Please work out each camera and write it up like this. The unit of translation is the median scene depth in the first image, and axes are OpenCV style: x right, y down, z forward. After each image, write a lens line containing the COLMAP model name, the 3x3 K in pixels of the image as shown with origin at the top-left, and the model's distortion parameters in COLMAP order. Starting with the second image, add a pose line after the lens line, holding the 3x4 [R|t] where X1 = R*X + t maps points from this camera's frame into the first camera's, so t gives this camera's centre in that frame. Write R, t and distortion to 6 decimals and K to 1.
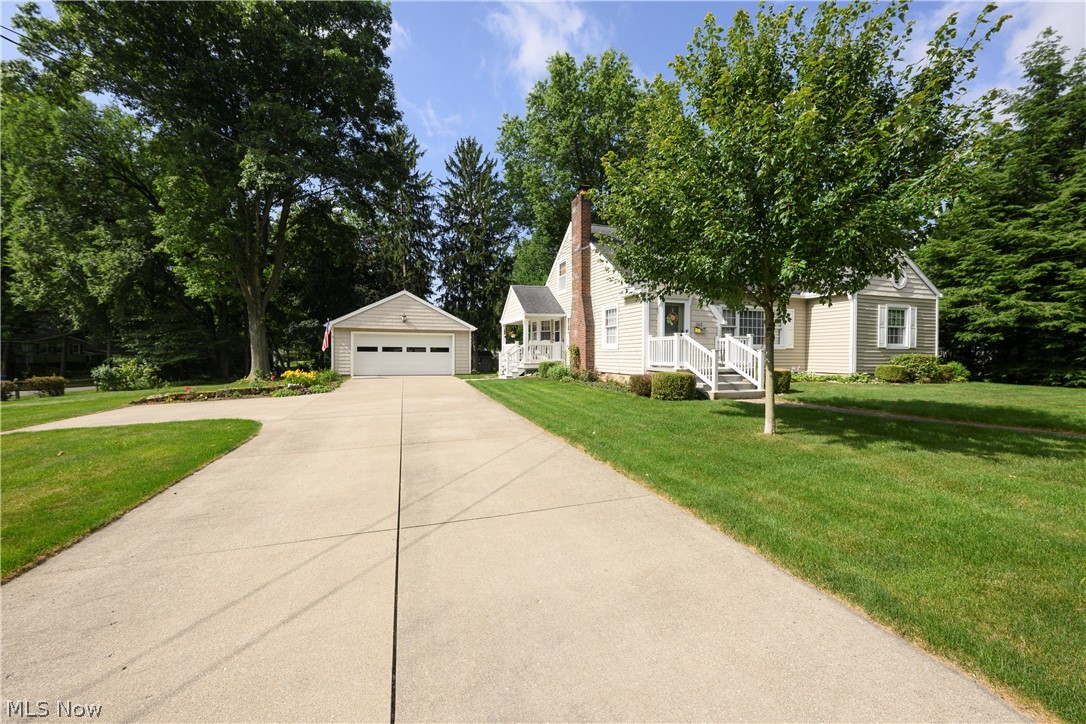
lens RADIAL K [[425.9, 0, 544.3], [0, 425.9, 360.0], [0, 0, 1]] dist [0.003125, 0.000844]
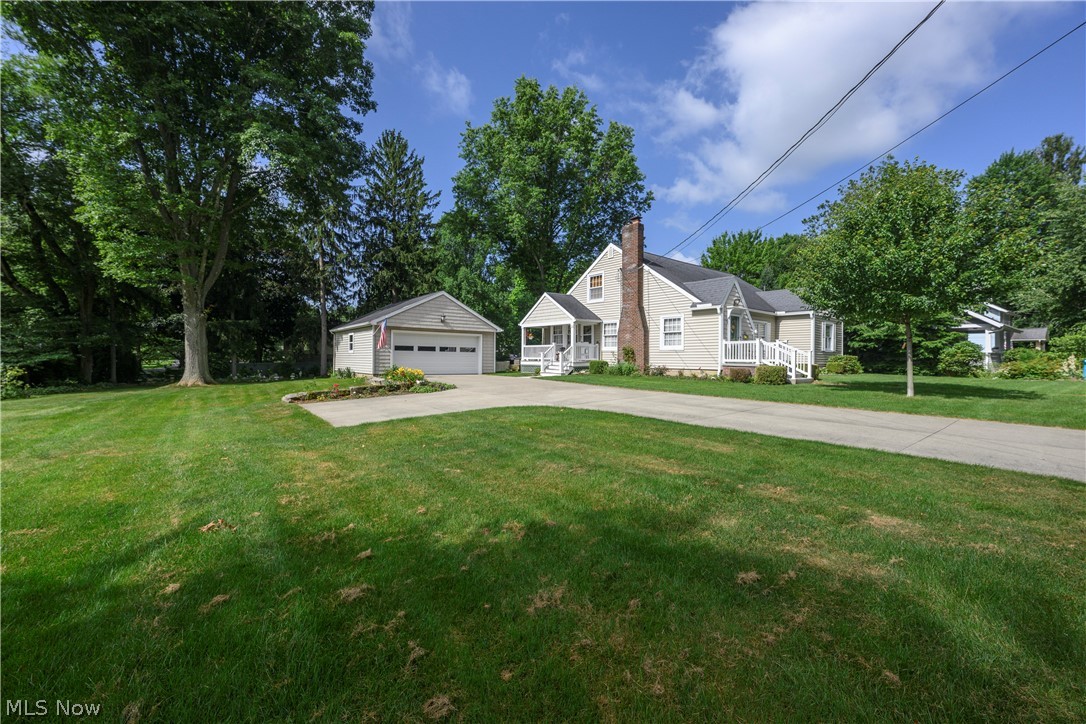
lens RADIAL K [[425.9, 0, 542.8], [0, 425.9, 359.8], [0, 0, 1]] dist [0.003125, 0.000844]
pose [[0.937015, 0.002672, 0.349278, -0.471201], [0.000369, 0.999963, -0.008642, 0.010047], [-0.349288, 0.008227, 0.936979, -0.037457]]
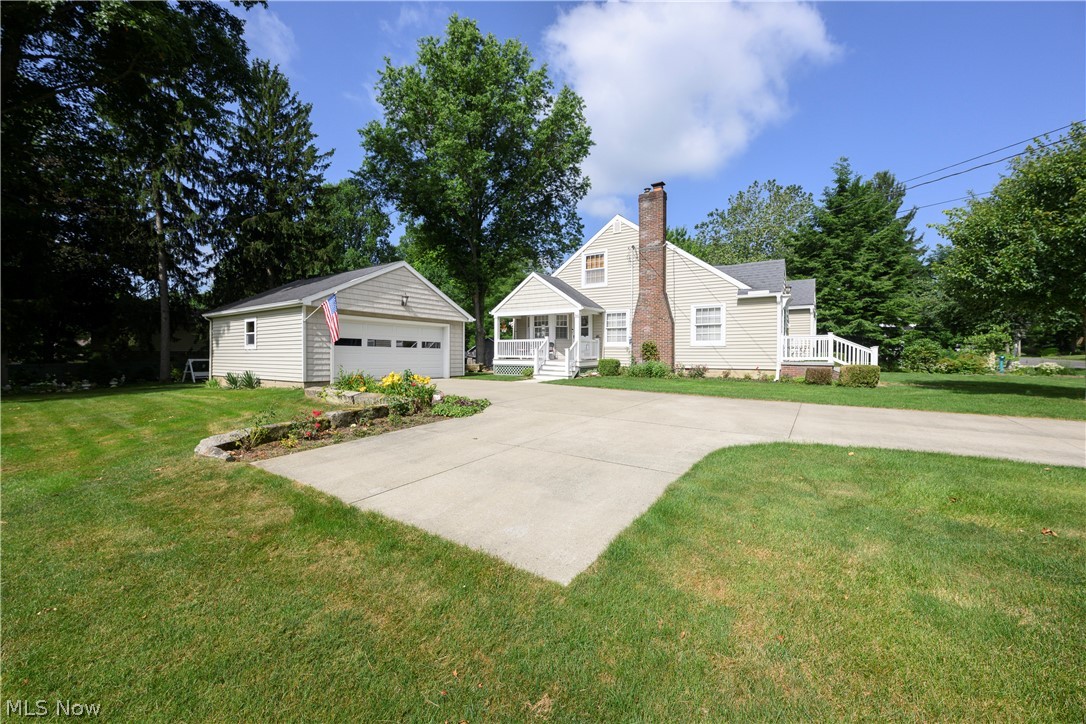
lens RADIAL K [[425.9, 0, 538.5], [0, 425.9, 360.8], [0, 0, 1]] dist [0.003125, 0.000844]
pose [[0.803595, -0.005860, 0.595148, -0.587524], [0.006361, 0.999979, 0.001257, 0.004639], [-0.595143, 0.002776, 0.803615, 0.296331]]
